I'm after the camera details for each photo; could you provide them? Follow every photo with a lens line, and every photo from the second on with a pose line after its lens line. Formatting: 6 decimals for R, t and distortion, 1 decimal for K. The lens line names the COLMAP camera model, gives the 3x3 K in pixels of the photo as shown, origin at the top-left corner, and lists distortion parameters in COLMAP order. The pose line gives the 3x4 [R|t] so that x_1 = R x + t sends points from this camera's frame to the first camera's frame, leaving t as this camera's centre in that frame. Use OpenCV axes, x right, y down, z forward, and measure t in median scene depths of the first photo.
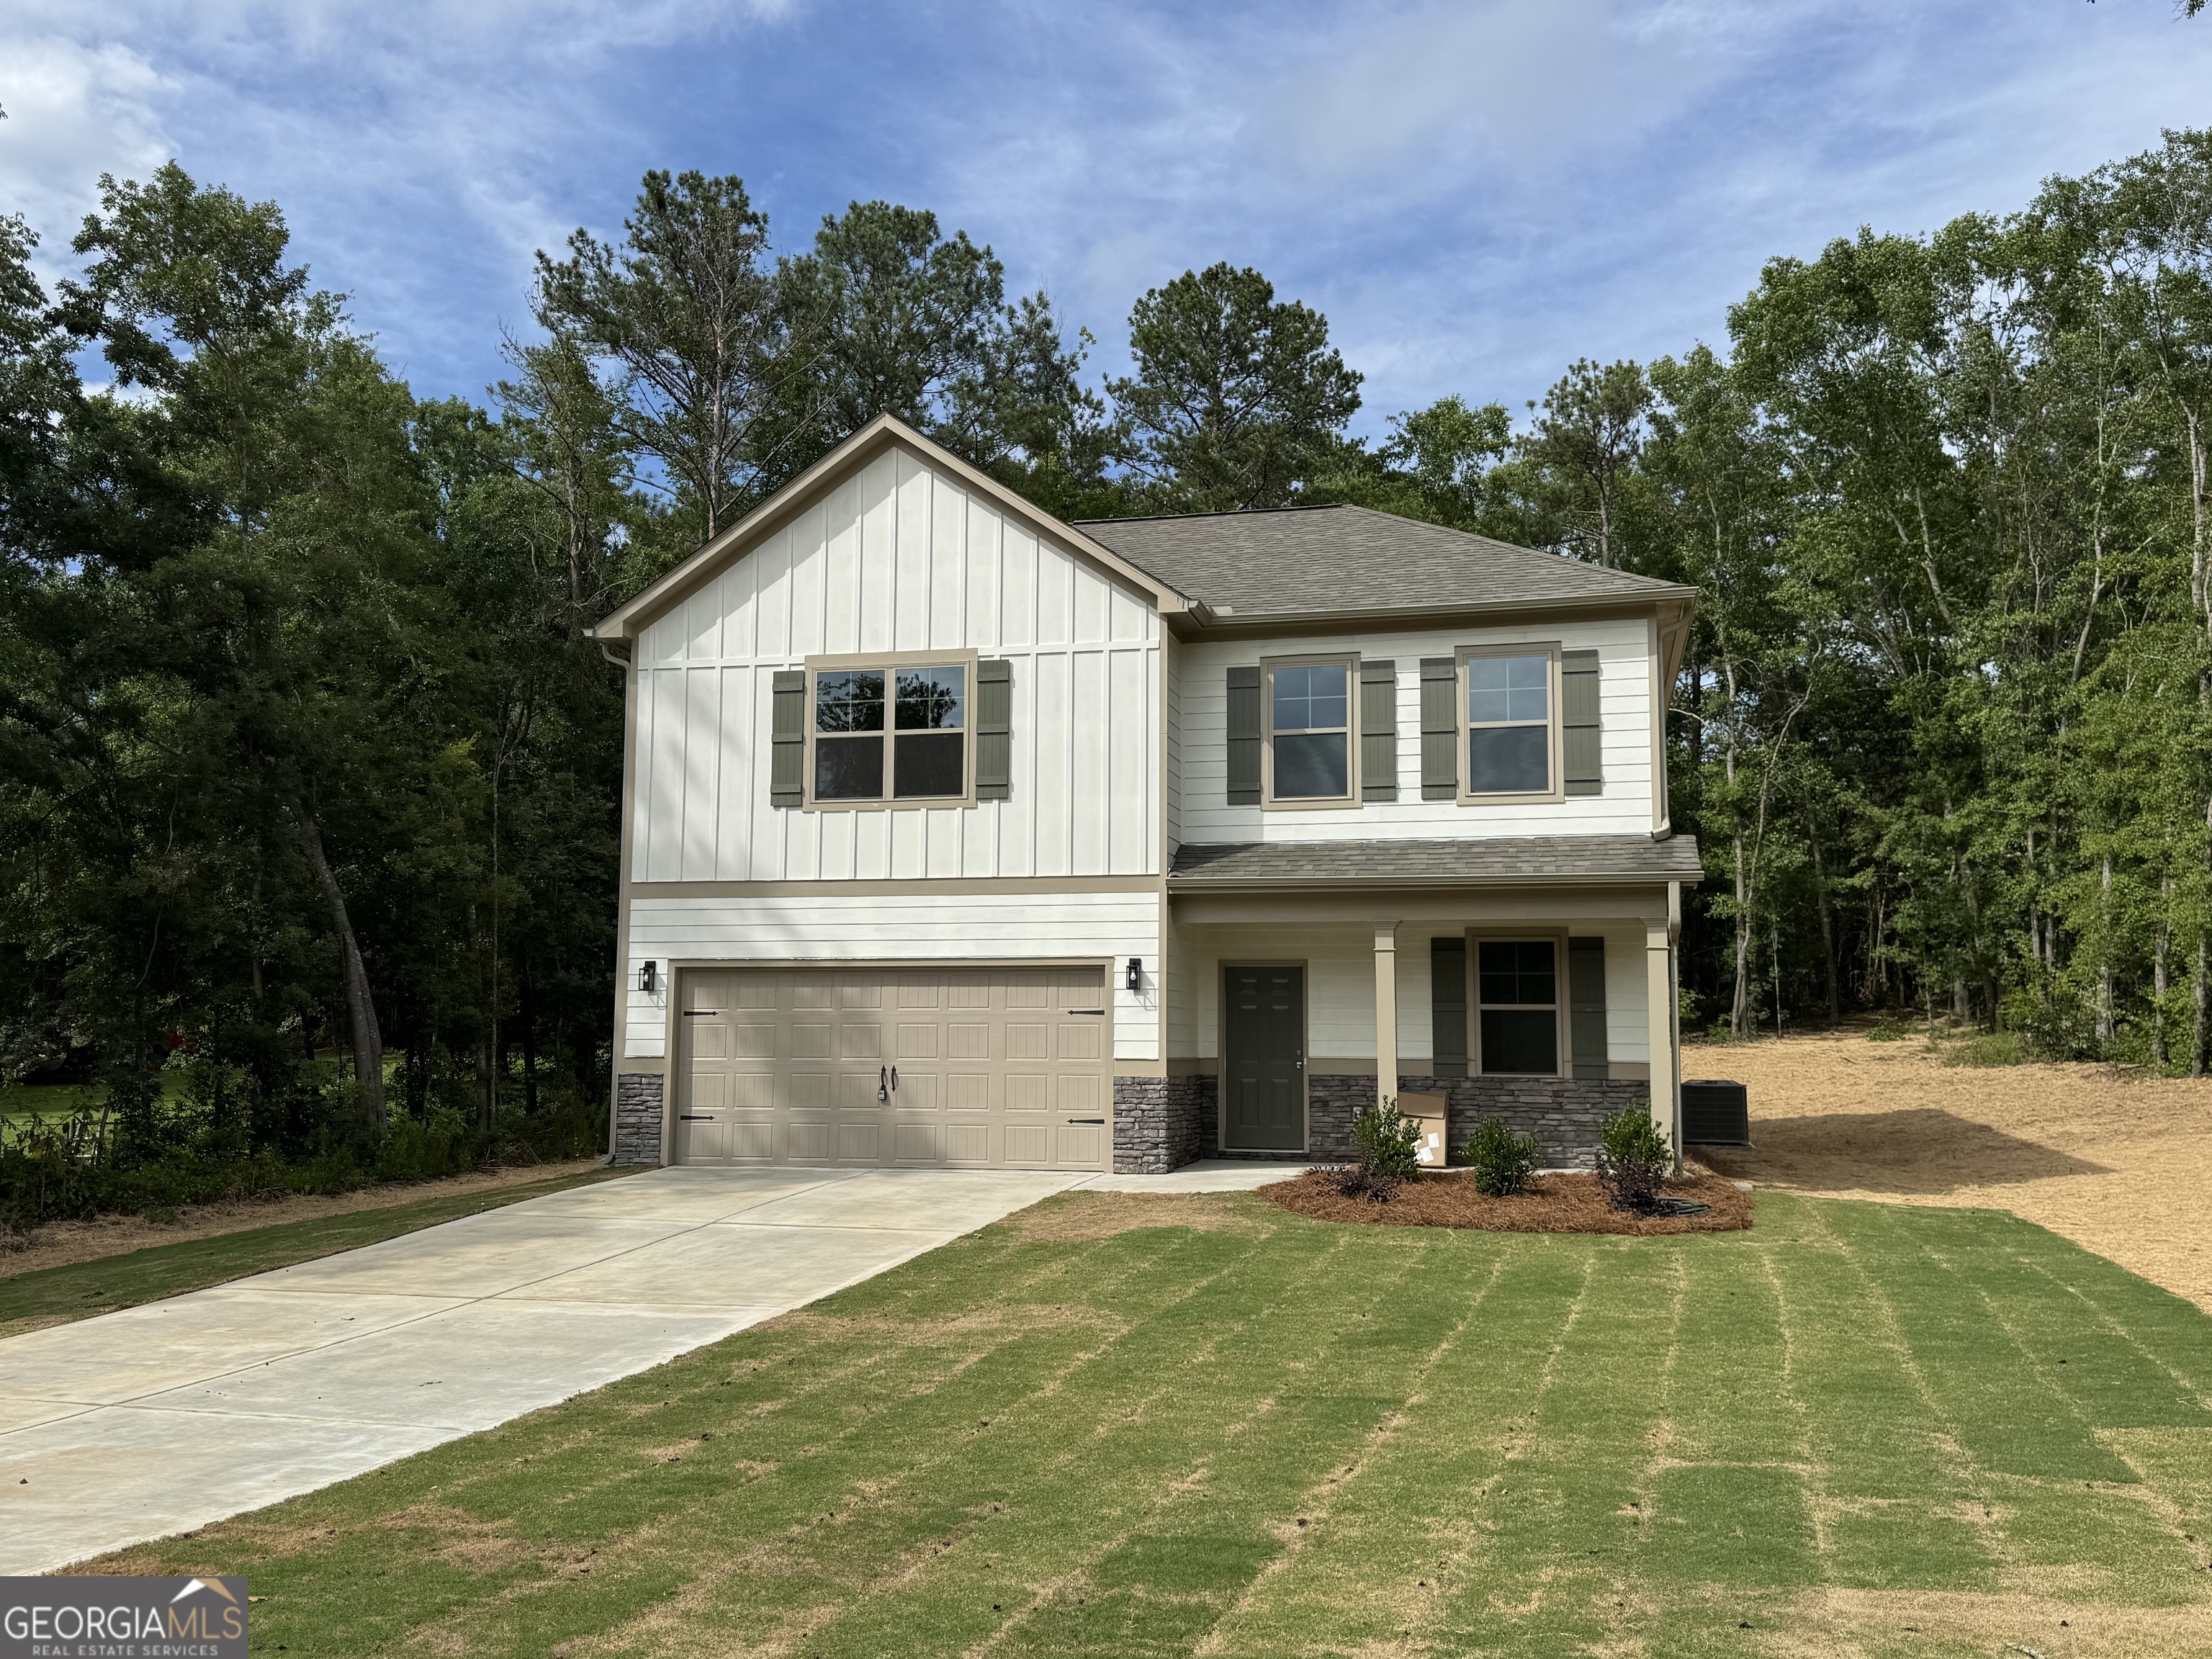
lens RADIAL K [[1964.8, 0, 1106.0], [0, 1964.8, 829.5], [0, 0, 1]] dist [0.013164, -0.005763]
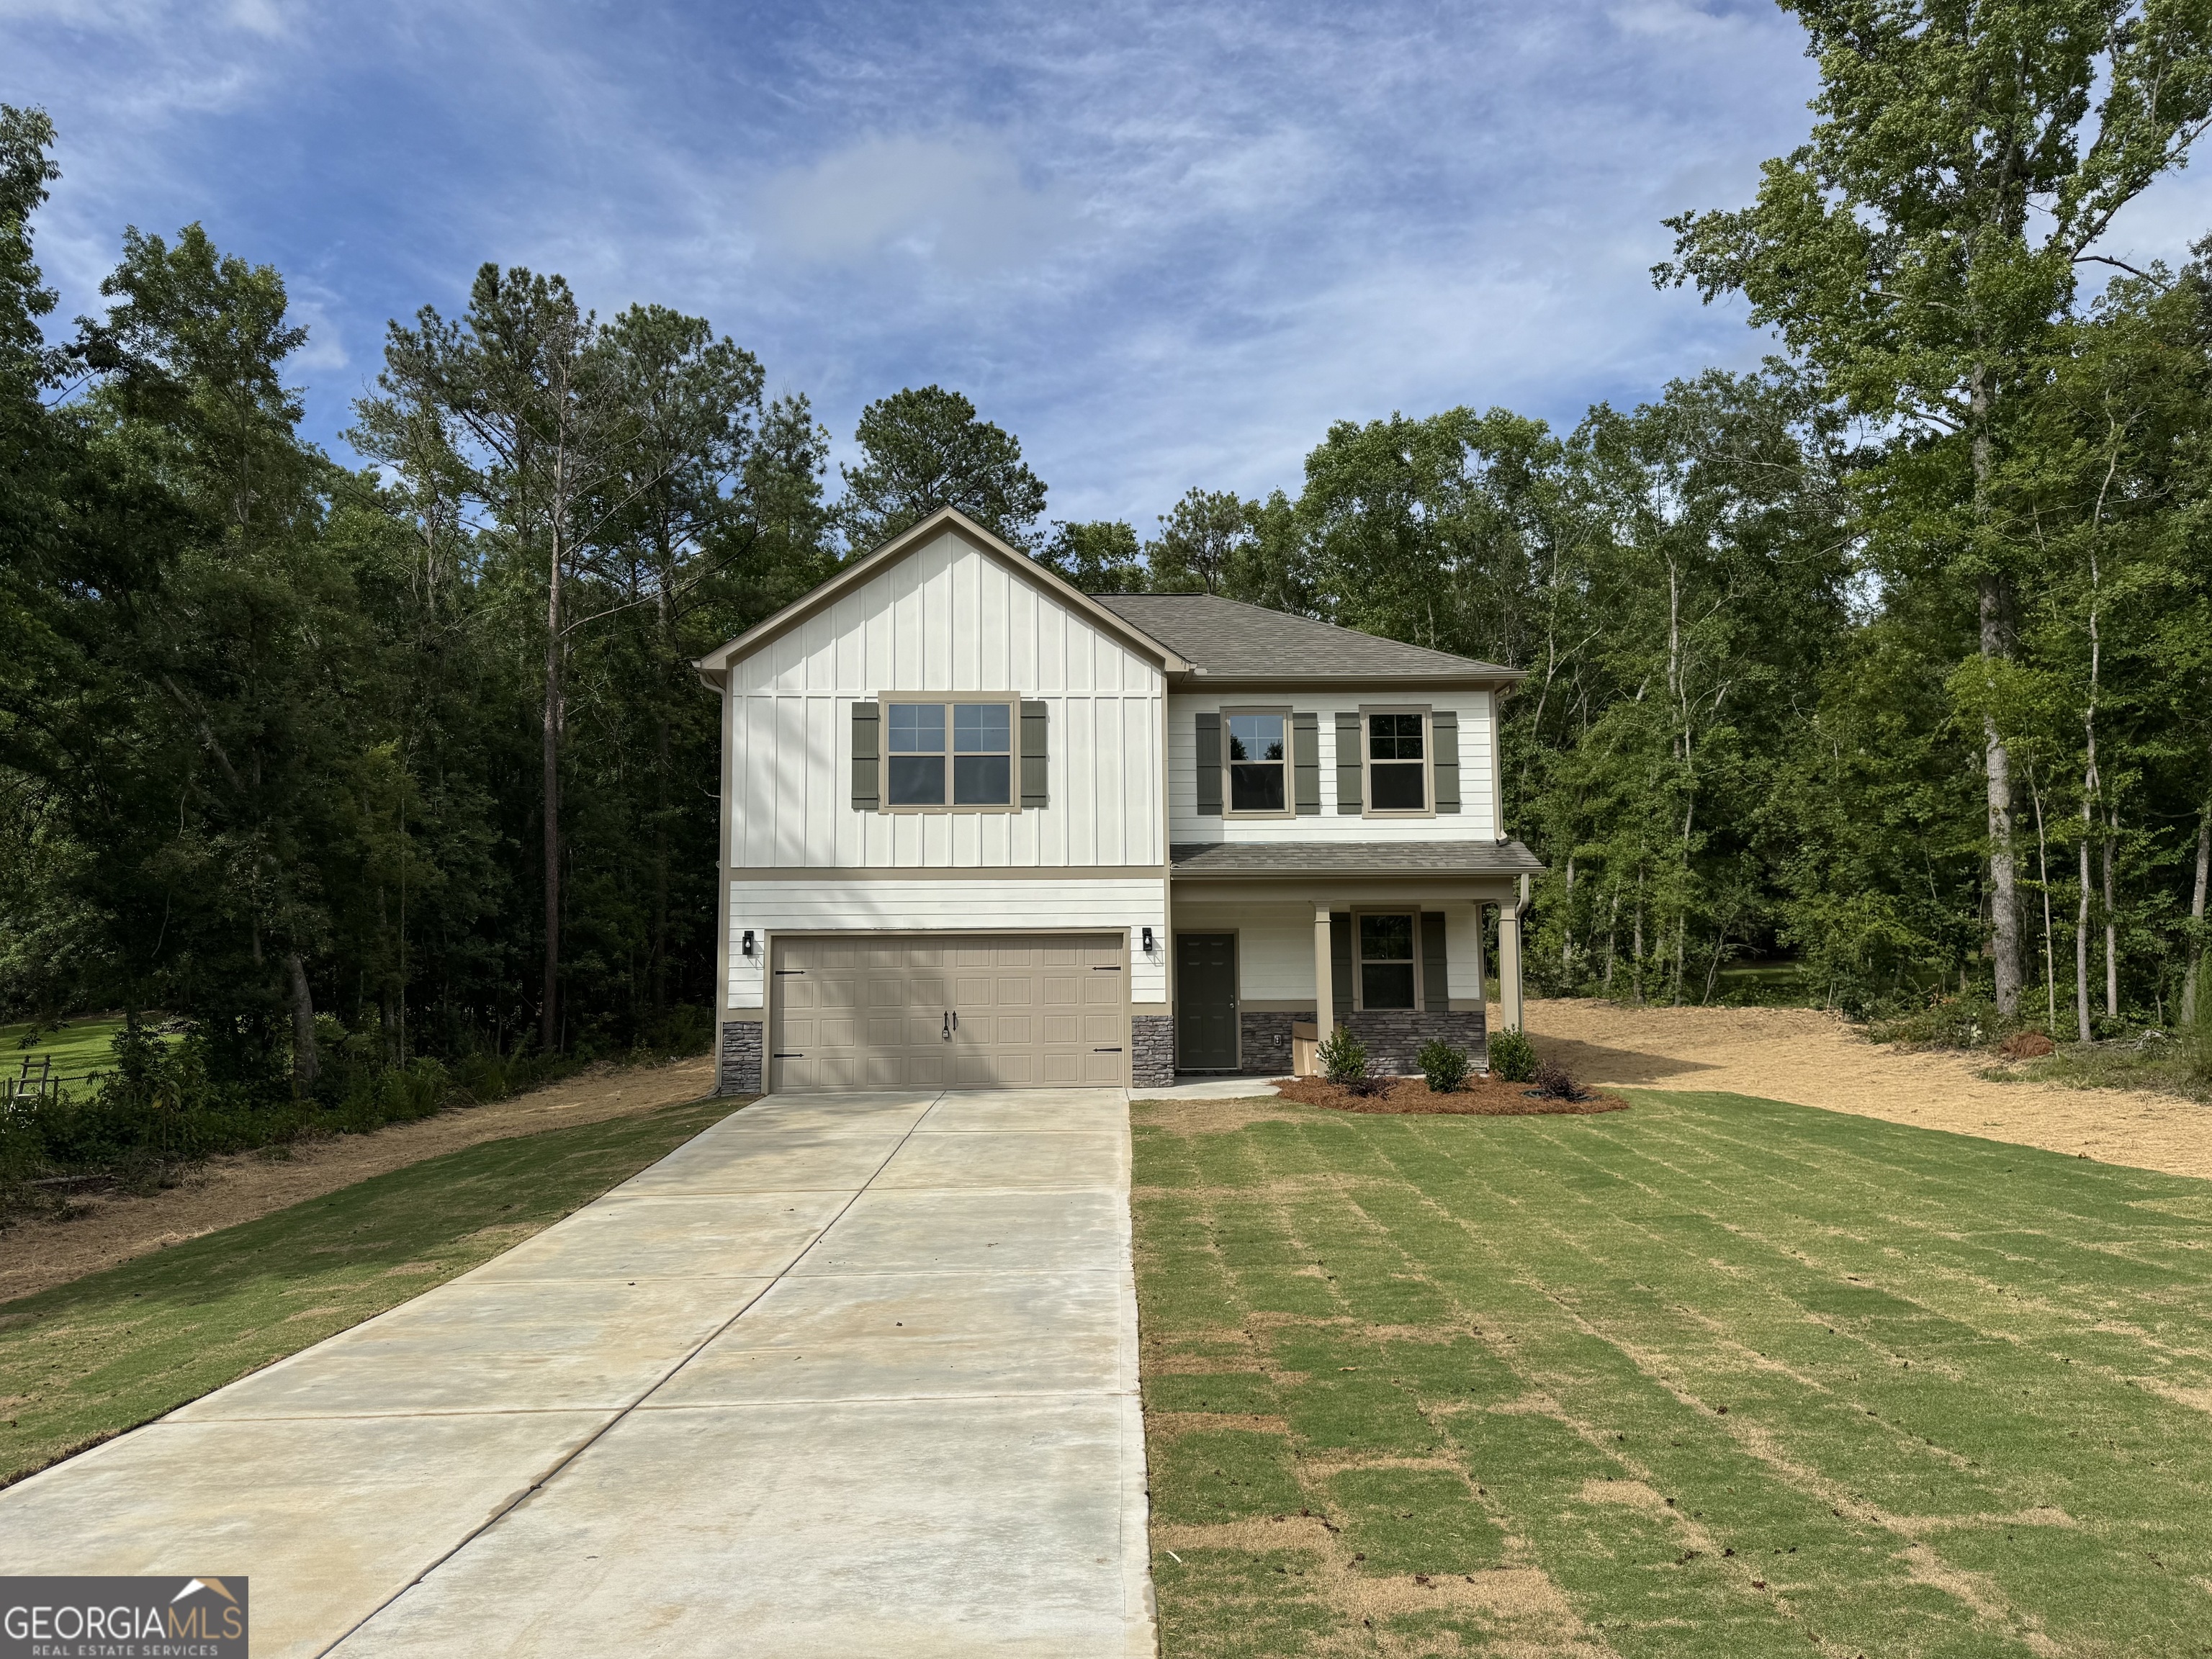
lens RADIAL K [[1574.9, 0, 1106.0], [0, 1574.9, 829.5], [0, 0, 1]] dist [-0.001319, -0.001764]
pose [[0.953453, 0.016448, 0.301093, -0.326288], [-0.016633, 0.999860, -0.001948, 0.000989], [-0.301082, -0.003151, 0.953593, -0.018042]]
